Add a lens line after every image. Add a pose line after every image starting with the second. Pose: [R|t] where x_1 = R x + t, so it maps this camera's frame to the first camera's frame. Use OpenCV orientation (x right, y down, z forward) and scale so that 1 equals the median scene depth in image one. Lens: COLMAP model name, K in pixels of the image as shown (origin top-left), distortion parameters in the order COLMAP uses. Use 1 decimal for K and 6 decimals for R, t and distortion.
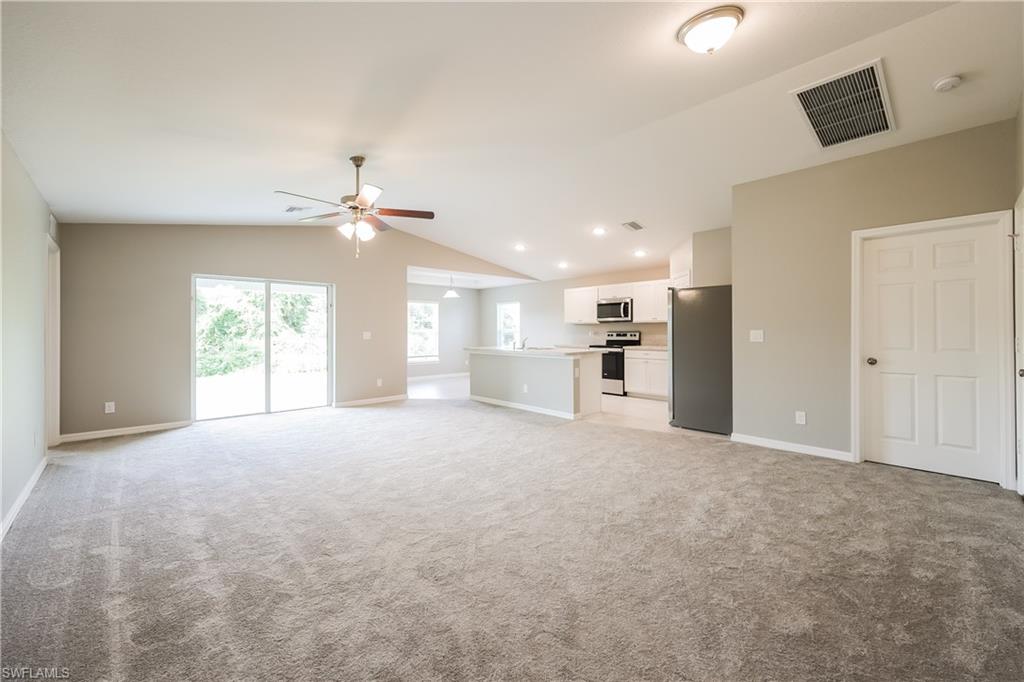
lens RADIAL K [[418.8, 0, 511.2], [0, 418.8, 334.6], [0, 0, 1]] dist [0.002535, -0.000358]
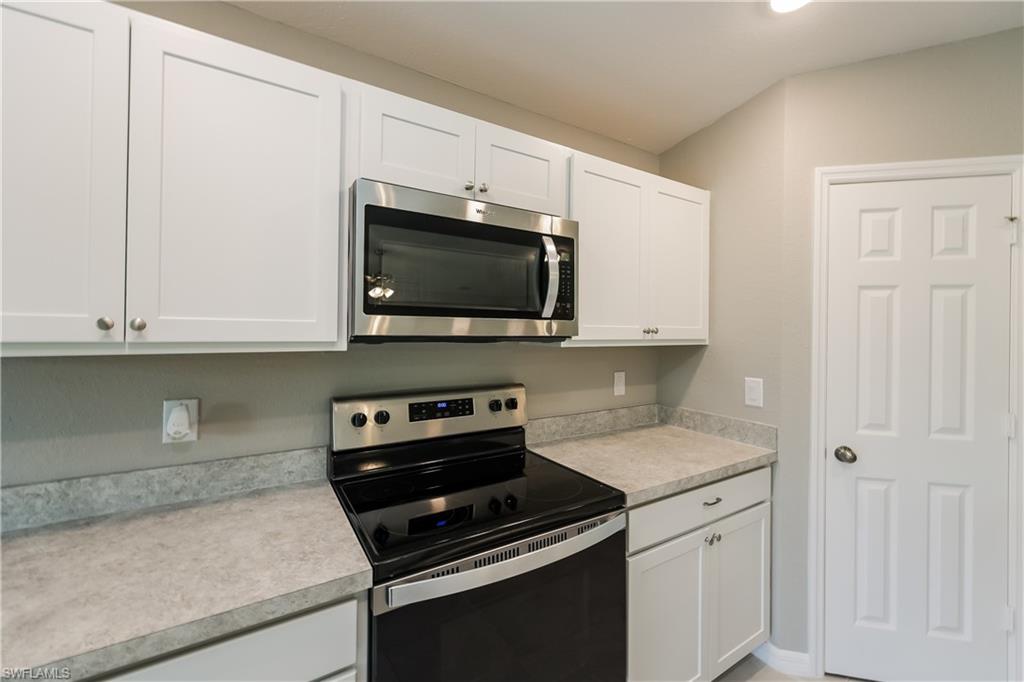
lens RADIAL K [[418.8, 0, 511.9], [0, 418.8, 330.3], [0, 0, 1]] dist [0.002535, -0.000358]
pose [[0.182979, 0.005375, 0.983102, 0.086414], [-0.001222, 0.999986, -0.005240, -0.034341], [-0.983116, -0.000242, 0.182983, 0.960880]]
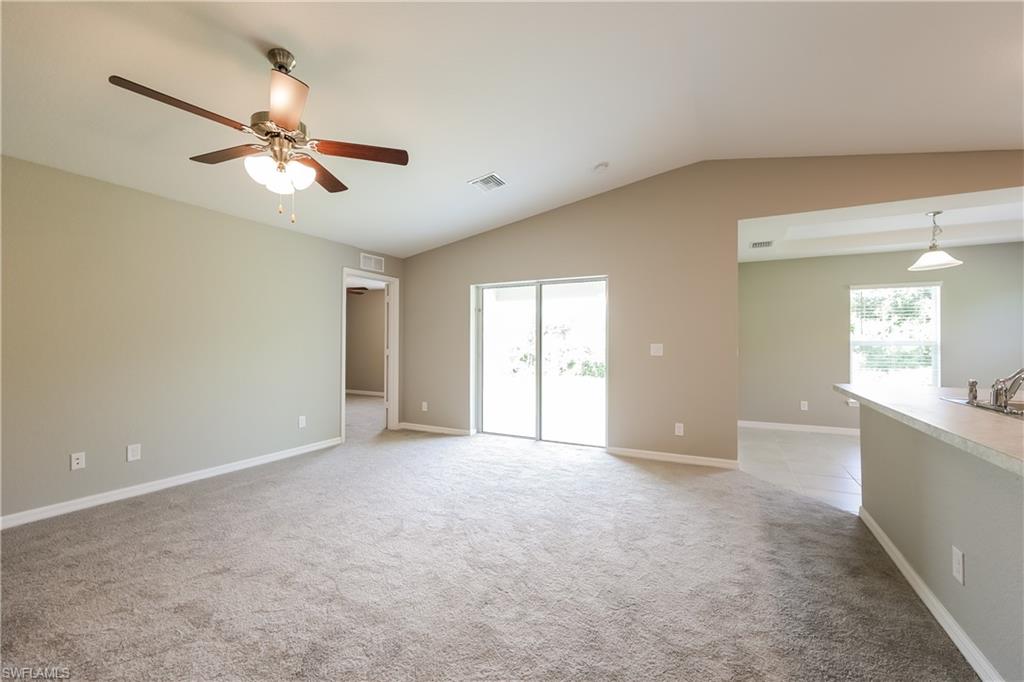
lens RADIAL K [[418.8, 0, 515.4], [0, 418.8, 342.4], [0, 0, 1]] dist [0.002535, -0.000358]
pose [[0.341616, 0.002627, -0.939836, 0.148811], [-0.010373, 0.999946, -0.000975, -0.005564], [0.939783, 0.010082, 0.341624, 0.508330]]
